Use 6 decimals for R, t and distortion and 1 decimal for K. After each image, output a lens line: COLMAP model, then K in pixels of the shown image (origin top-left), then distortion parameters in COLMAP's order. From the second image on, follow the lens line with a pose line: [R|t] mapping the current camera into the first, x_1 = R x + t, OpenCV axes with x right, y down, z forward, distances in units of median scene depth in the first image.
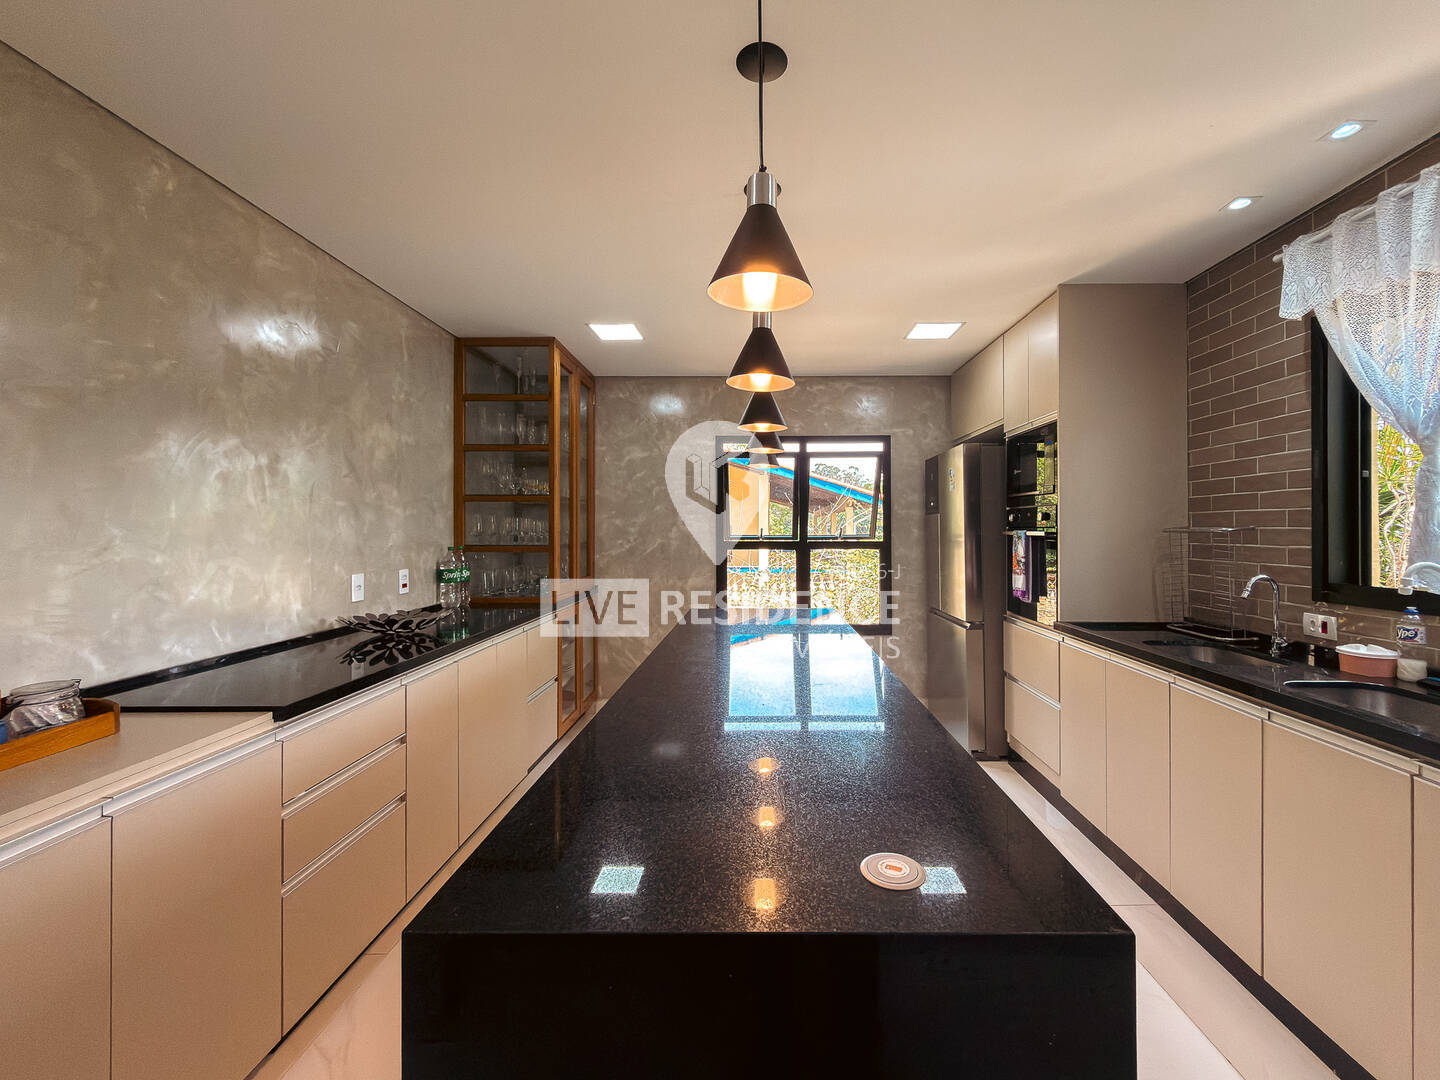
lens RADIAL K [[584.2, 0, 761.4], [0, 584.2, 521.8], [0, 0, 1]] dist [-0.002086, -0.000097]
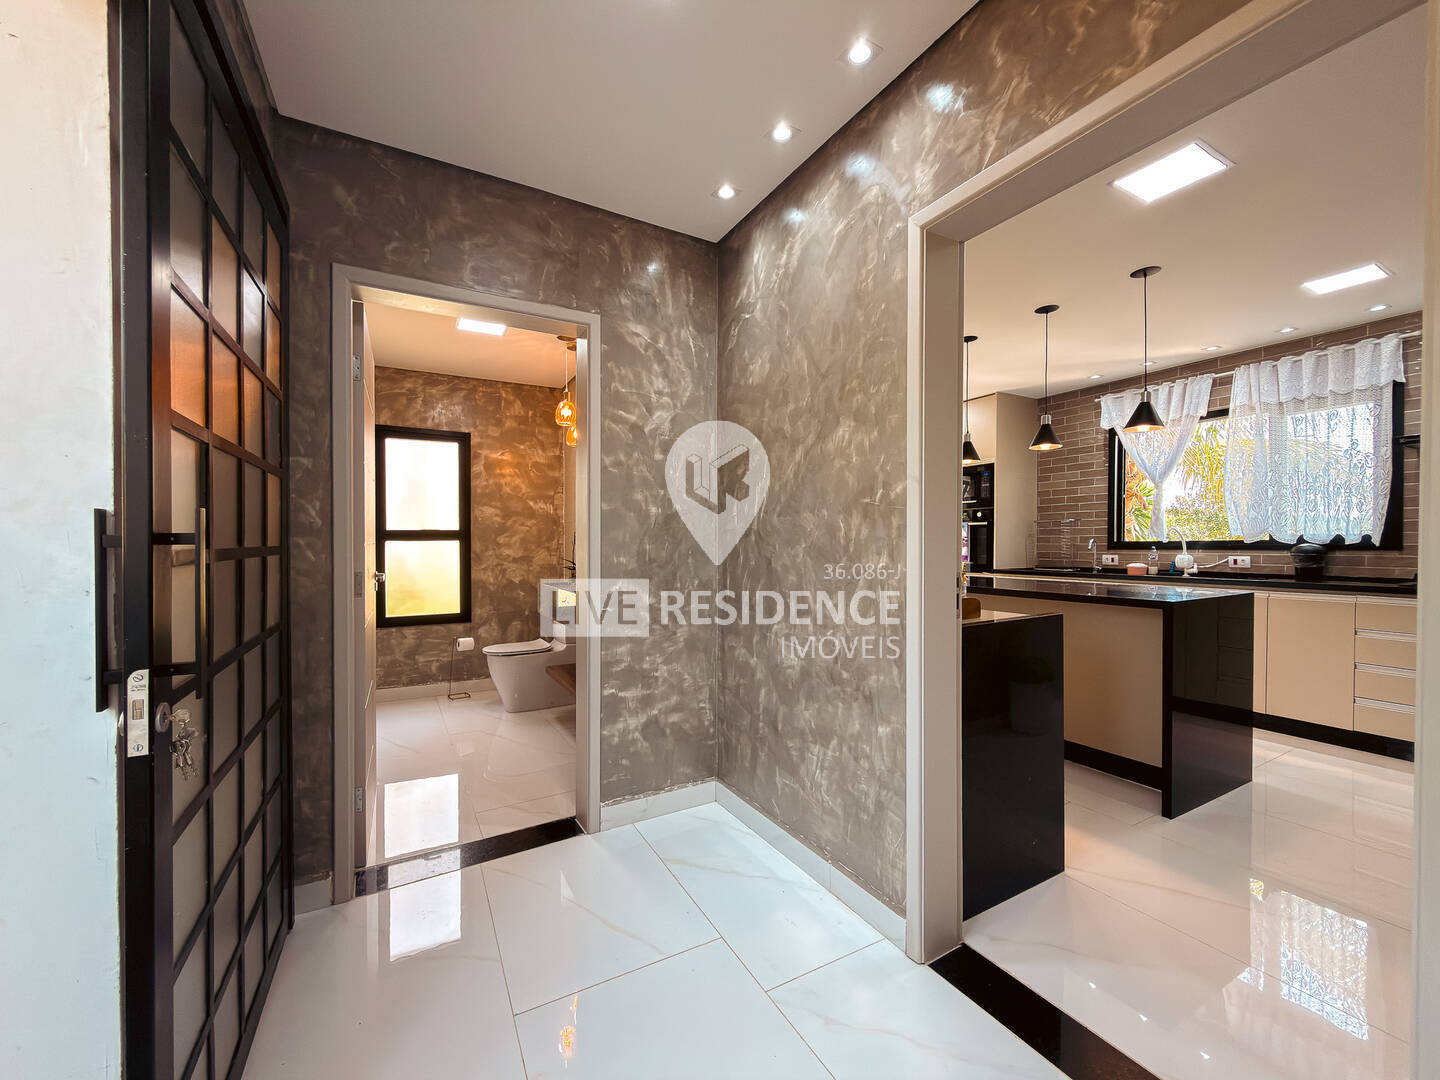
lens RADIAL K [[575.7, 0, 723.9], [0, 575.7, 543.8], [0, 0, 1]] dist [-0.000321, 0.000003]
pose [[0.878406, -0.000271, 0.477915, -1.161010], [-0.006550, 0.999899, 0.012604, 0.071317], [-0.477870, -0.014202, 0.878316, -0.227404]]
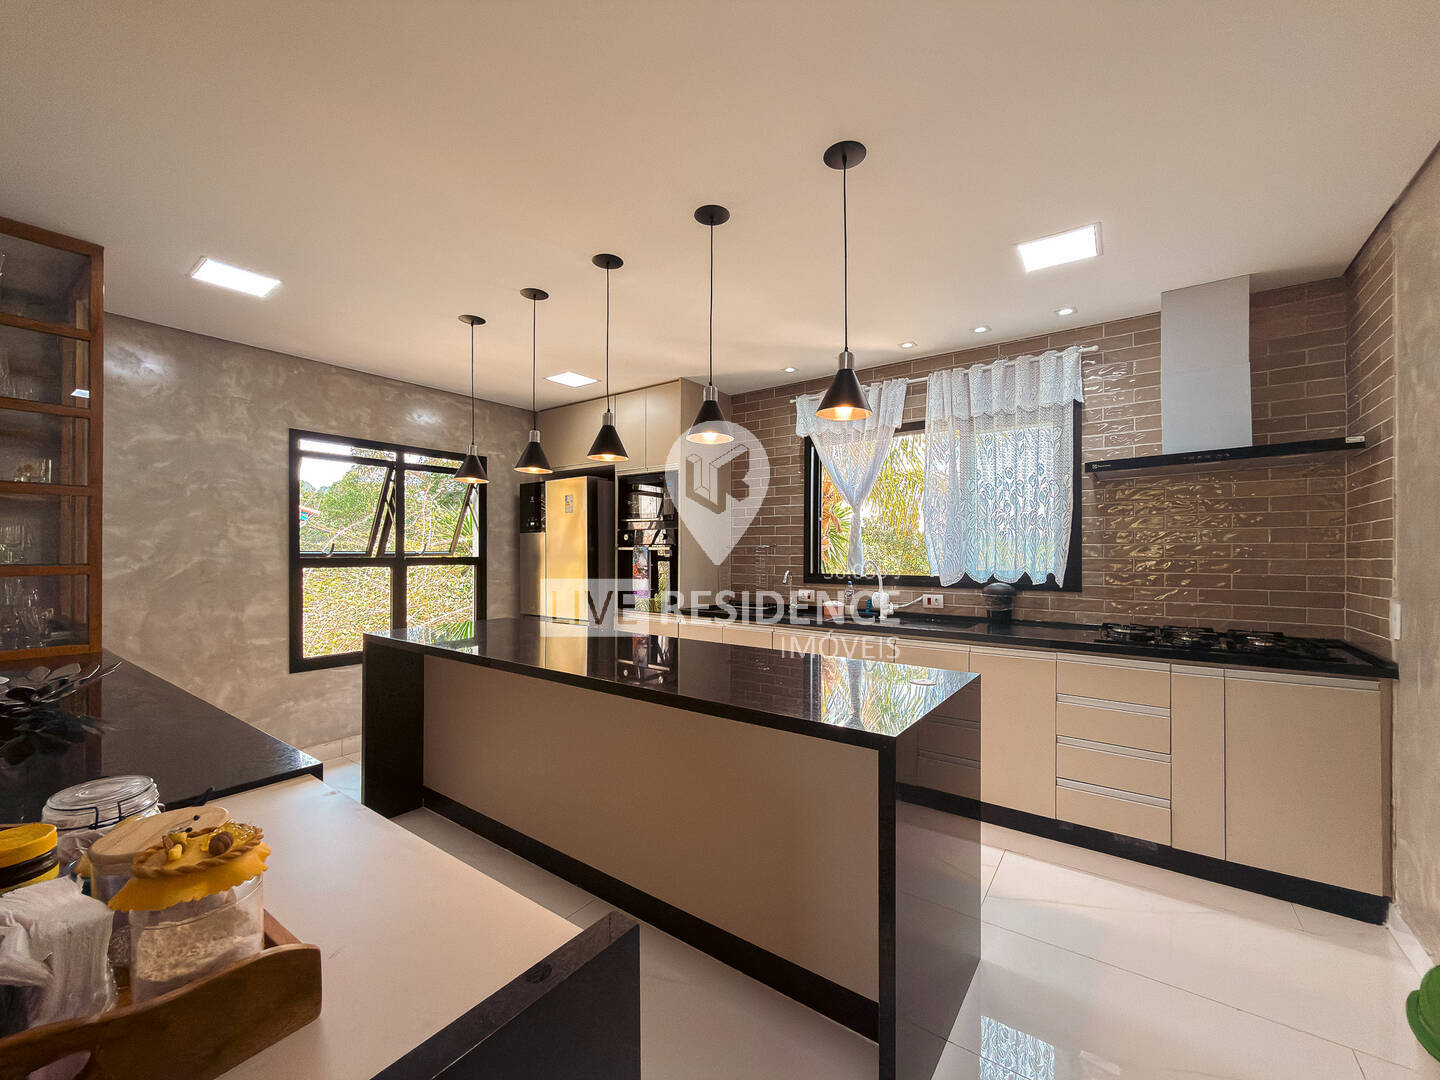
lens RADIAL K [[574.1, 0, 723.4], [0, 574.1, 538.4], [0, 0, 1]] dist [-0.000694, 0.000125]
pose [[0.594931, 0.021039, 0.803501, -0.567633], [-0.014049, 0.999777, -0.015777, 0.015571], [-0.803654, -0.001903, 0.595094, 0.063204]]
